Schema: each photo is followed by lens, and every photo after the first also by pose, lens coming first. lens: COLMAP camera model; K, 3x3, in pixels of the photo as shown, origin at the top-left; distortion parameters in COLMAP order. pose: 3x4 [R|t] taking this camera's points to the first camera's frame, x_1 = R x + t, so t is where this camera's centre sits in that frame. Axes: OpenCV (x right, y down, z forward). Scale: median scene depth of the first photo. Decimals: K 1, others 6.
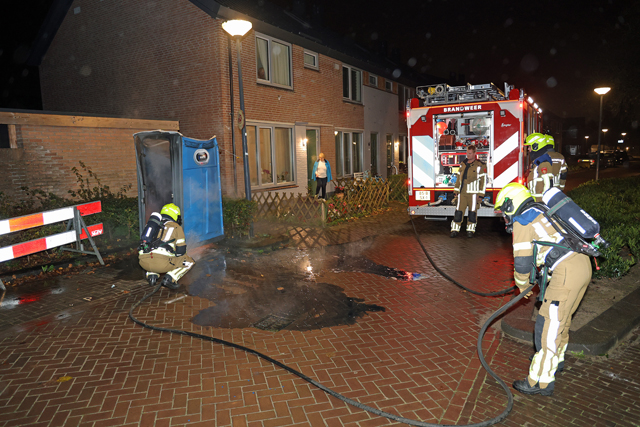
lens RADIAL K [[449.8, 0, 322.4], [0, 449.8, 215.6], [0, 0, 1]] dist [-0.095725, 0.079446]
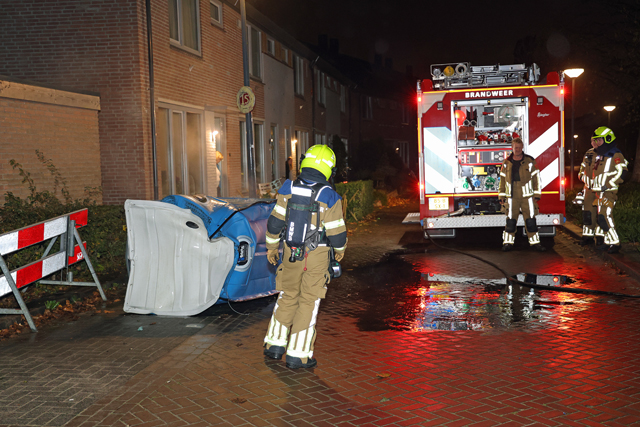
lens RADIAL K [[778.4, 0, 326.7], [0, 778.4, 214.5], [0, 0, 1]] dist [0.072007, 0.218439]
pose [[0.935141, -0.019144, 0.353759, -0.455547], [0.044741, 0.996926, -0.064320, 0.054715], [-0.351440, 0.075976, 0.933123, -0.203337]]
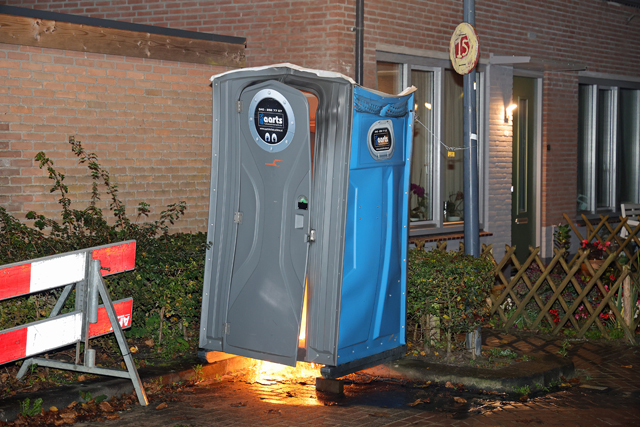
lens RADIAL K [[1415.0, 0, 320.0], [0, 1415.0, 213.5], [0, 0, 1]] dist [0.387456, 0.242546]
pose [[0.998921, 0.033818, -0.031833, -0.232998], [-0.036595, 0.995167, -0.091128, 0.040262], [0.028598, 0.092195, 0.995330, -0.198153]]
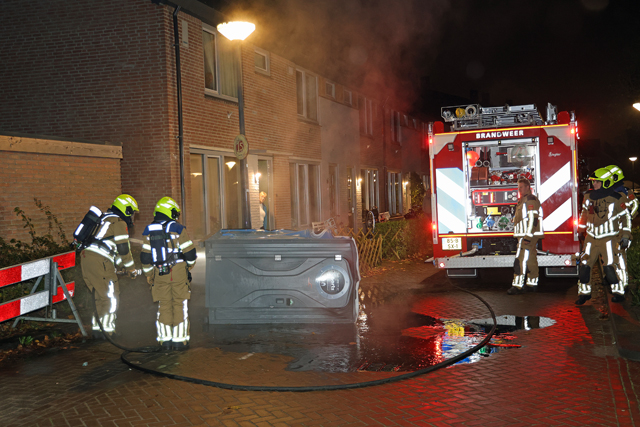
lens RADIAL K [[771.4, 0, 328.2], [0, 771.4, 214.3], [0, 0, 1]] dist [0.098070, 0.075706]
pose [[0.978719, -0.009109, 0.205004, -0.275160], [0.033236, 0.992860, -0.114558, 0.054421], [-0.202497, 0.118934, 0.972034, -0.289550]]
